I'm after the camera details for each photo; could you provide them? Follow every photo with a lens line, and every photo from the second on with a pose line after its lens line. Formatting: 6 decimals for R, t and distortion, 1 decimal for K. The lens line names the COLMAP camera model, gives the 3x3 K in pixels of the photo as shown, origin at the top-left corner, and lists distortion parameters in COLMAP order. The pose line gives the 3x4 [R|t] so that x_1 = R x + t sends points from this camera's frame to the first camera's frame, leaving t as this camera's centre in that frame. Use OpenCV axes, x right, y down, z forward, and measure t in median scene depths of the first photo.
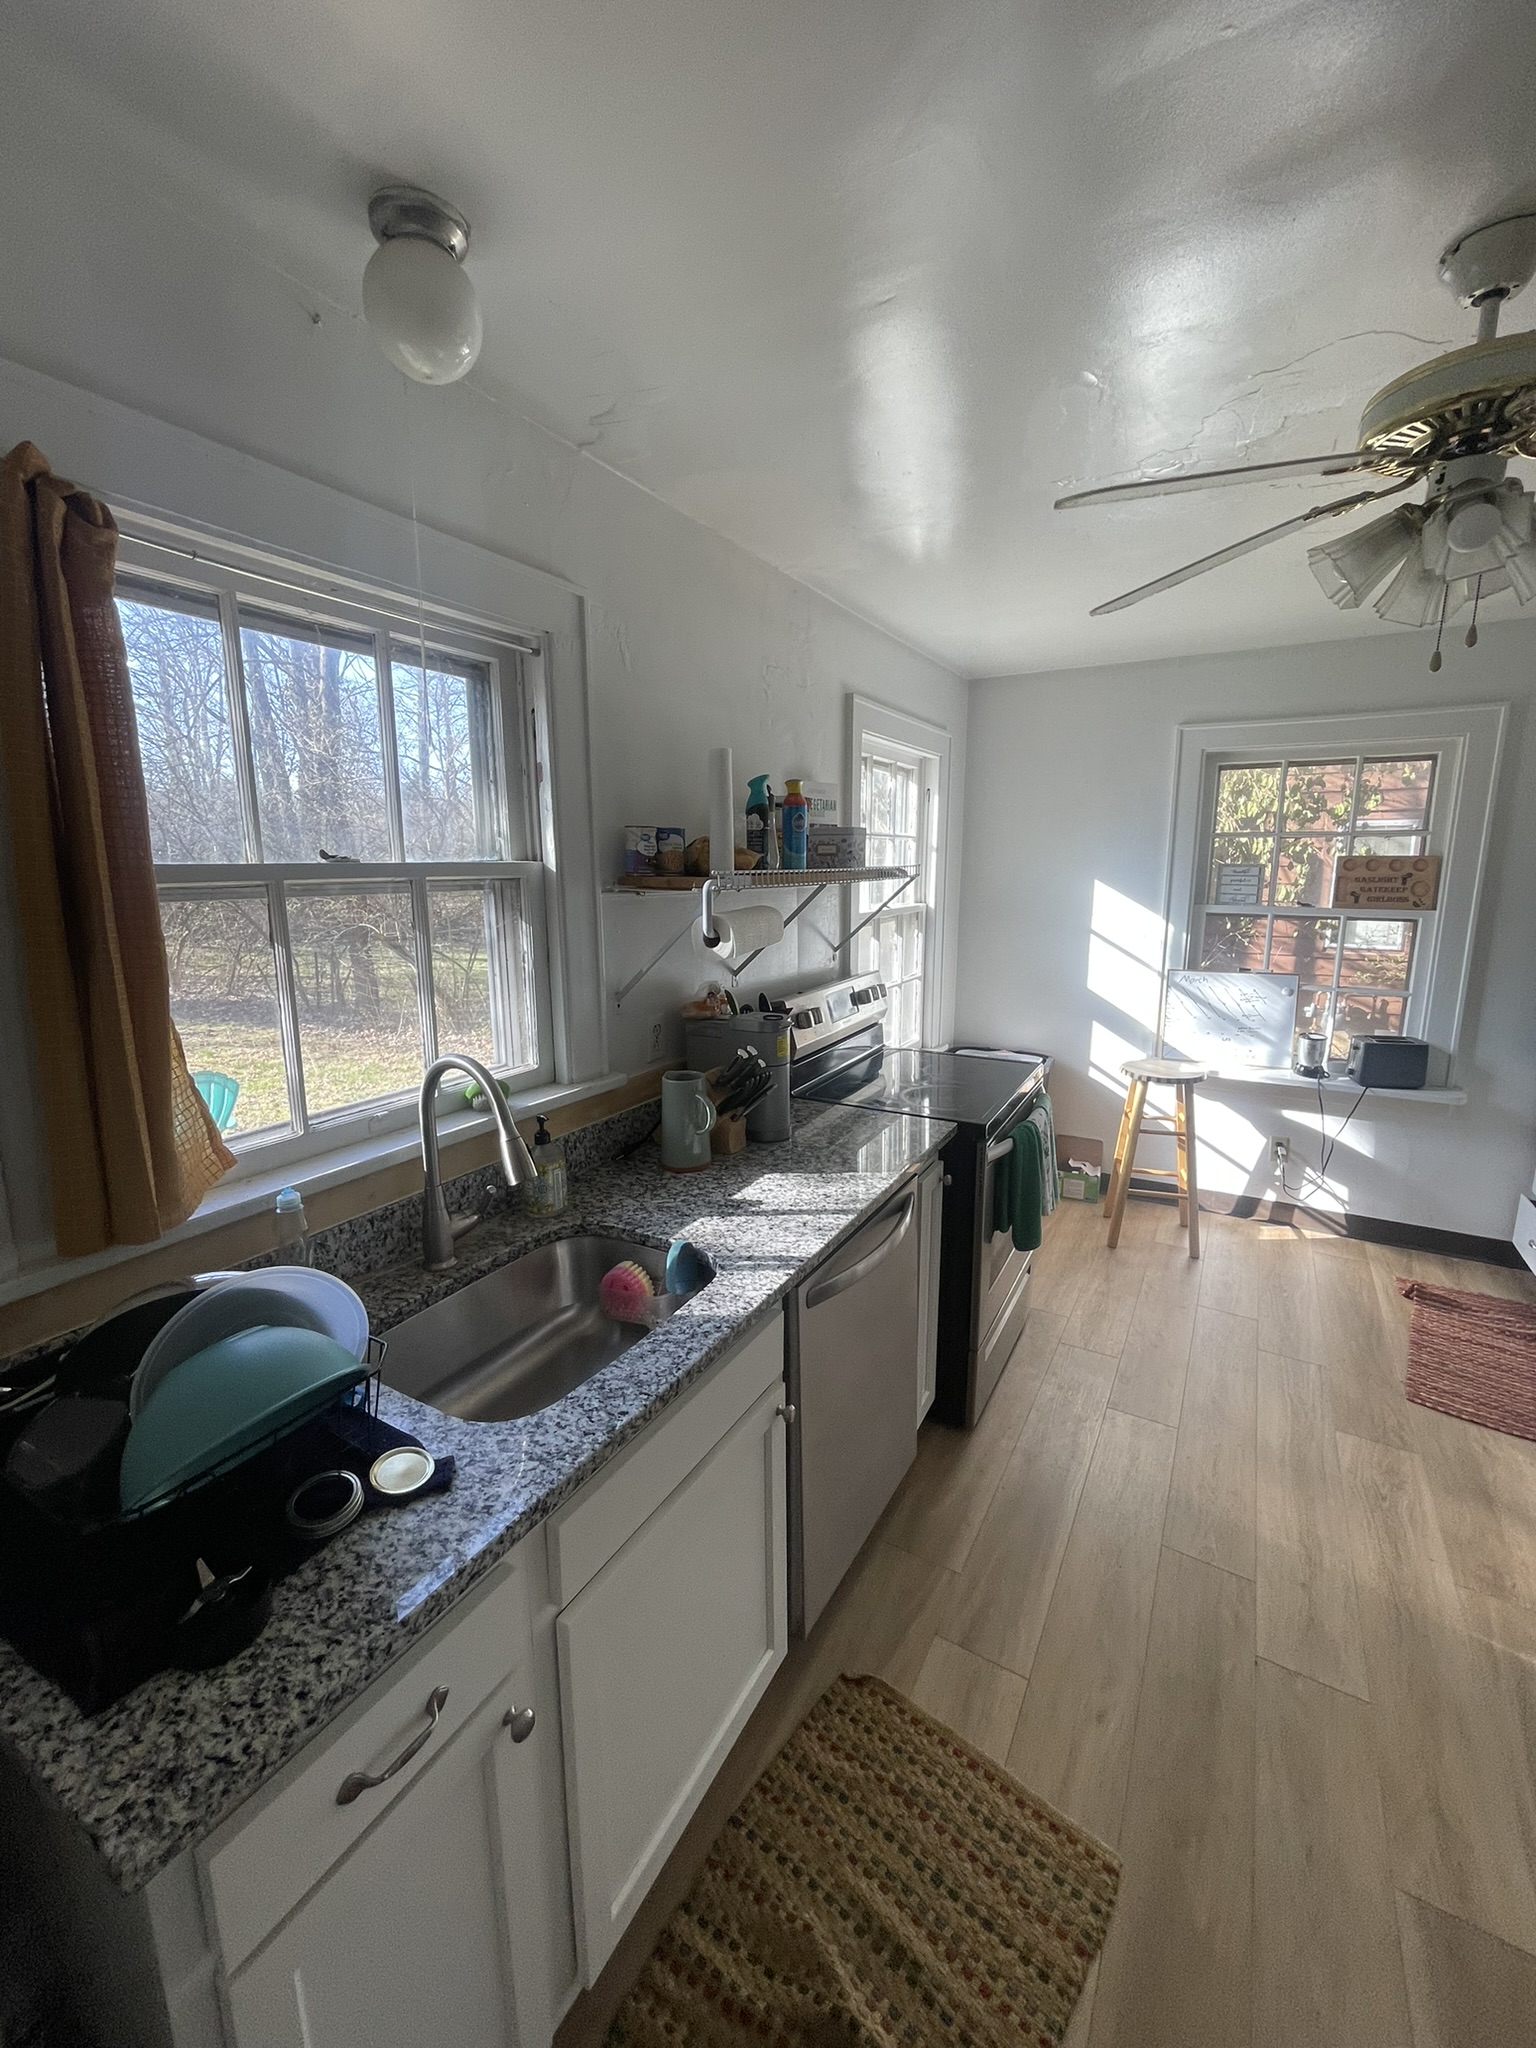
lens RADIAL K [[829.5, 0, 767.9], [0, 829.5, 1015.8], [0, 0, 1]] dist [-0.002557, -0.000866]
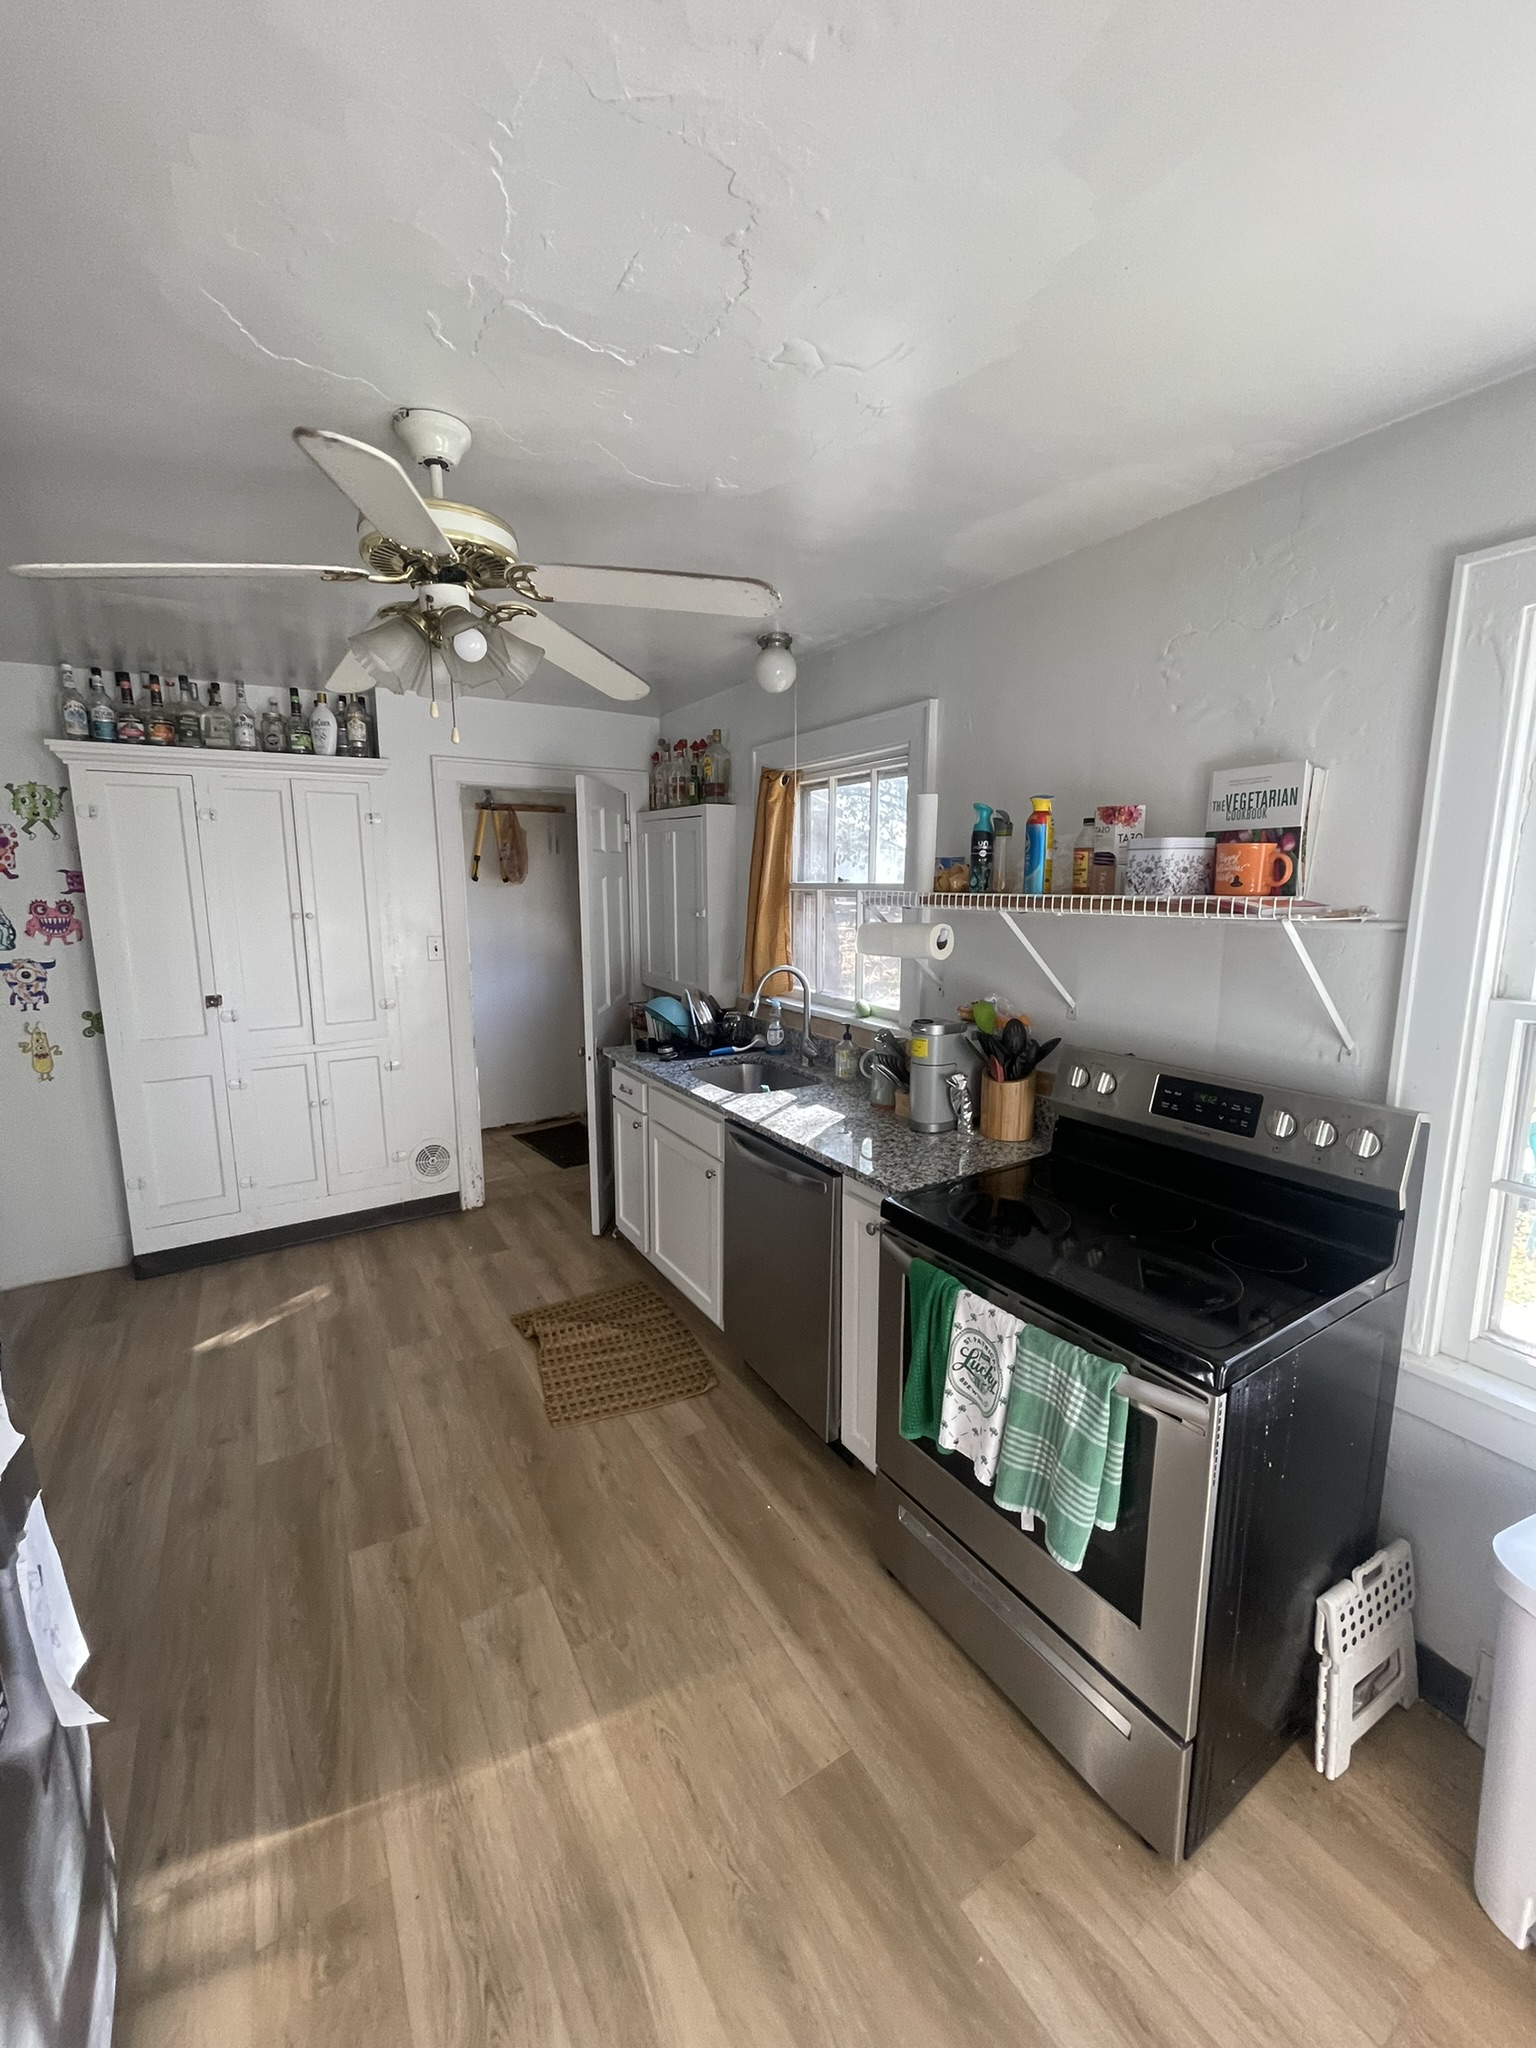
lens RADIAL K [[825.2, 0, 767.5], [0, 825.2, 1016.9], [0, 0, 1]] dist [-0.003299, -0.000121]
pose [[-0.470626, 0.151788, -0.869179, 0.950059], [-0.155786, 0.955321, 0.251183, -0.221438], [0.868471, 0.253619, -0.425952, 1.123061]]
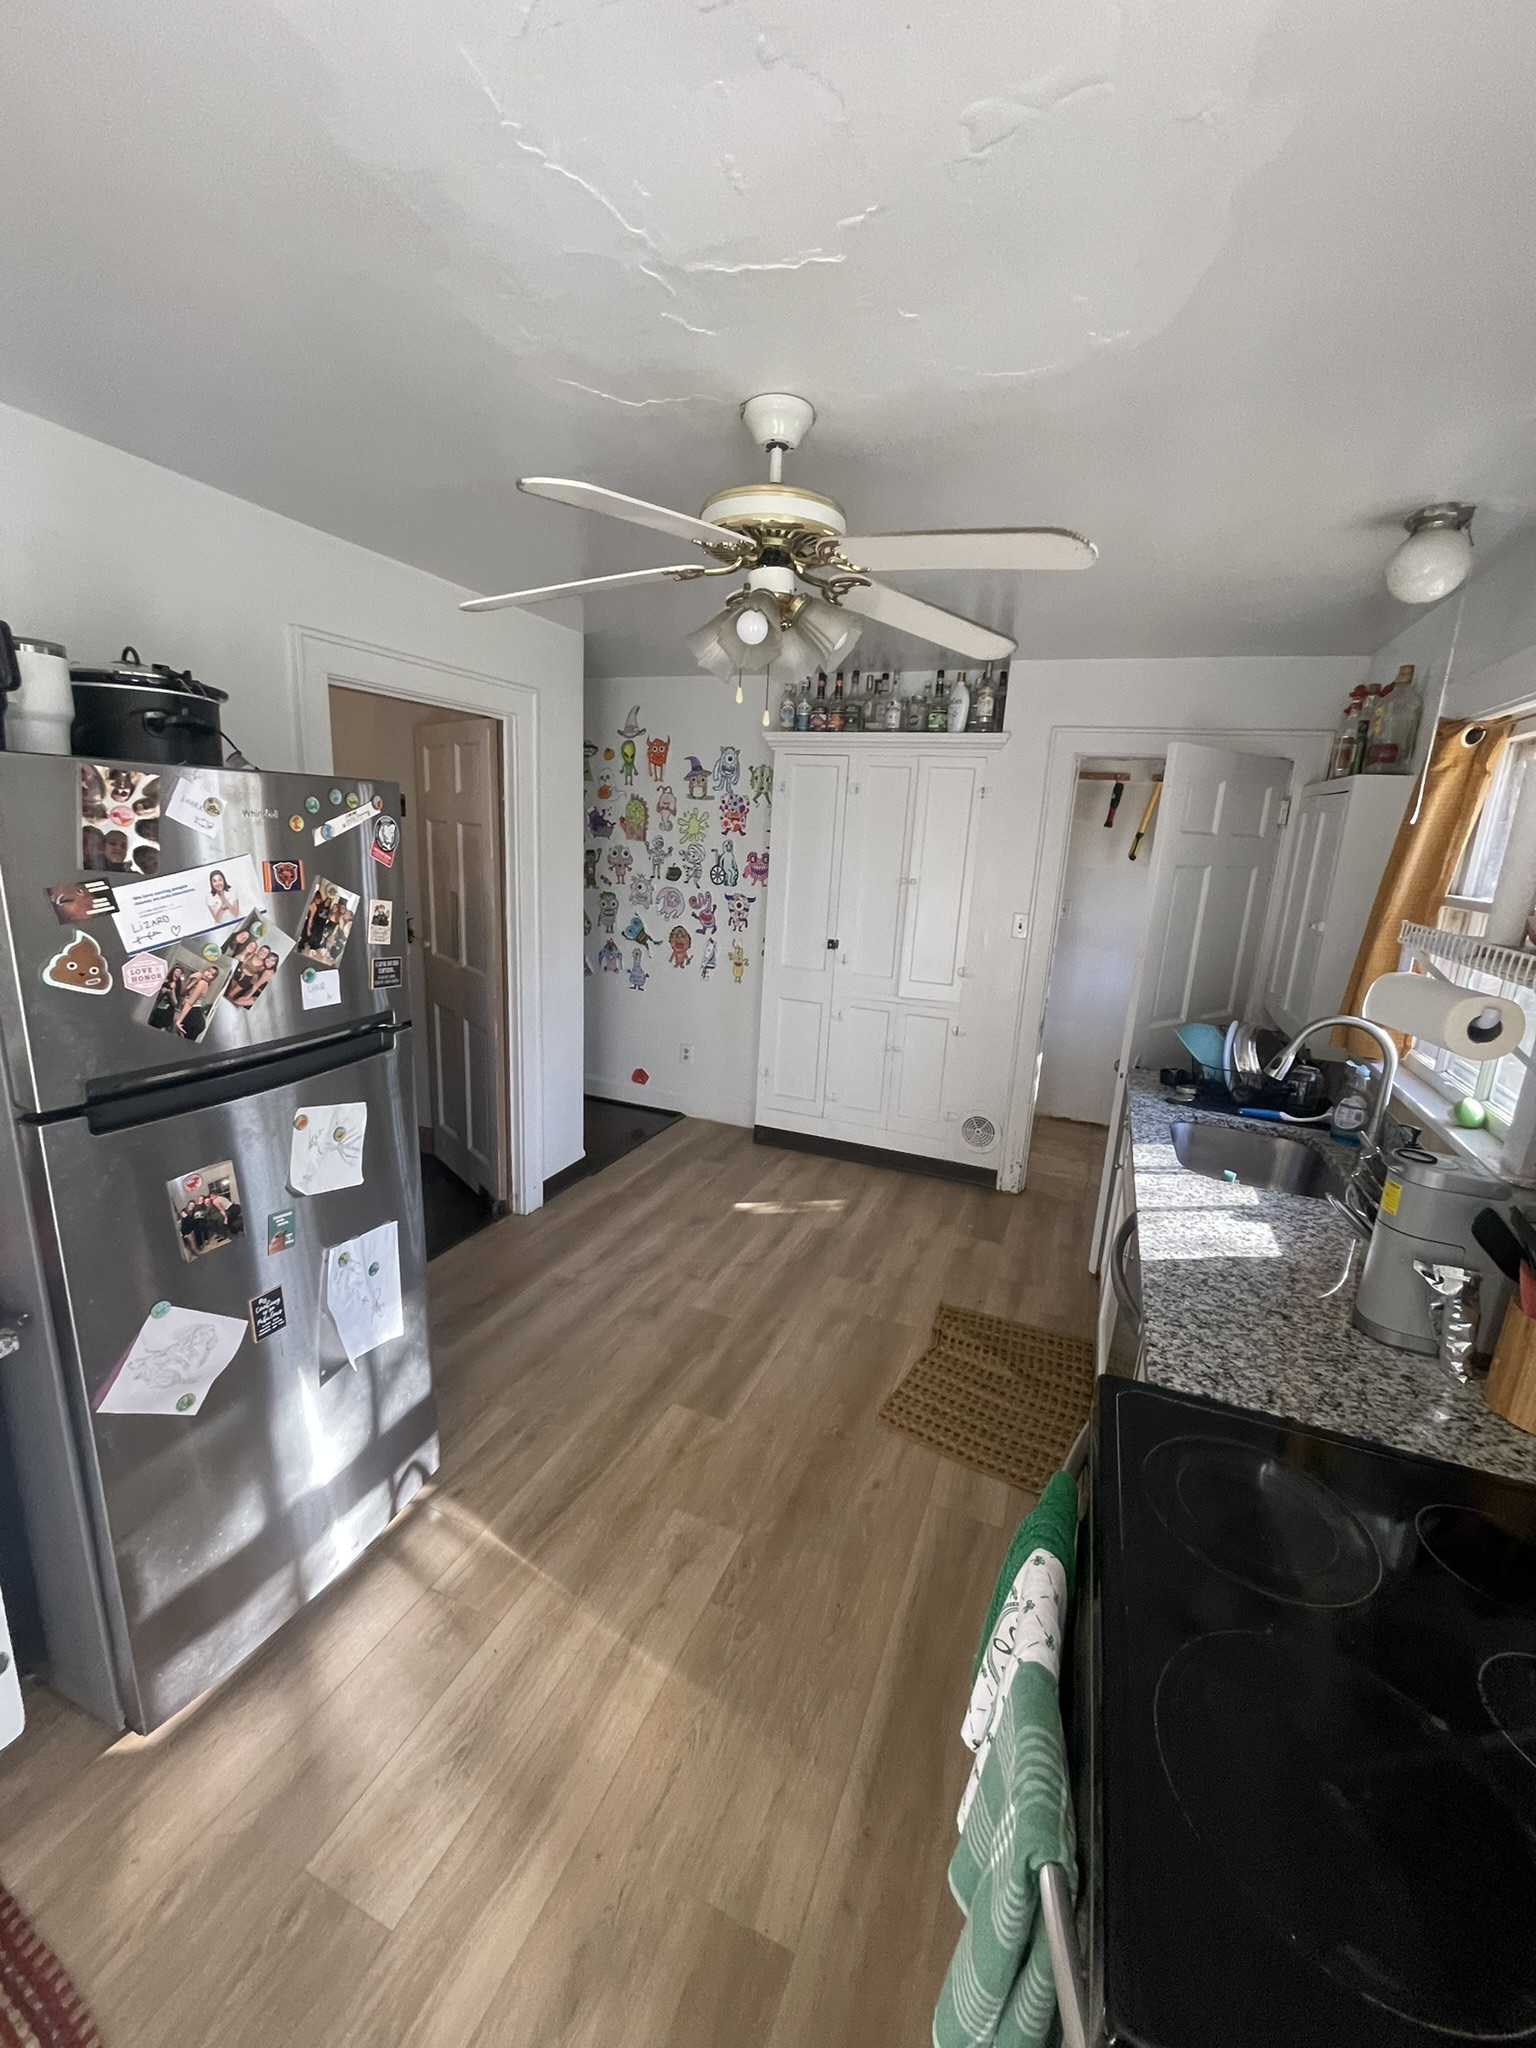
lens RADIAL K [[828.3, 0, 766.6], [0, 828.3, 1015.2], [0, 0, 1]] dist [-0.001980, -0.000477]
pose [[-0.990138, -0.016225, -0.139149, 0.533169], [-0.070951, 0.914539, 0.398227, -0.284507], [0.120796, 0.404172, -0.906671, 1.292285]]
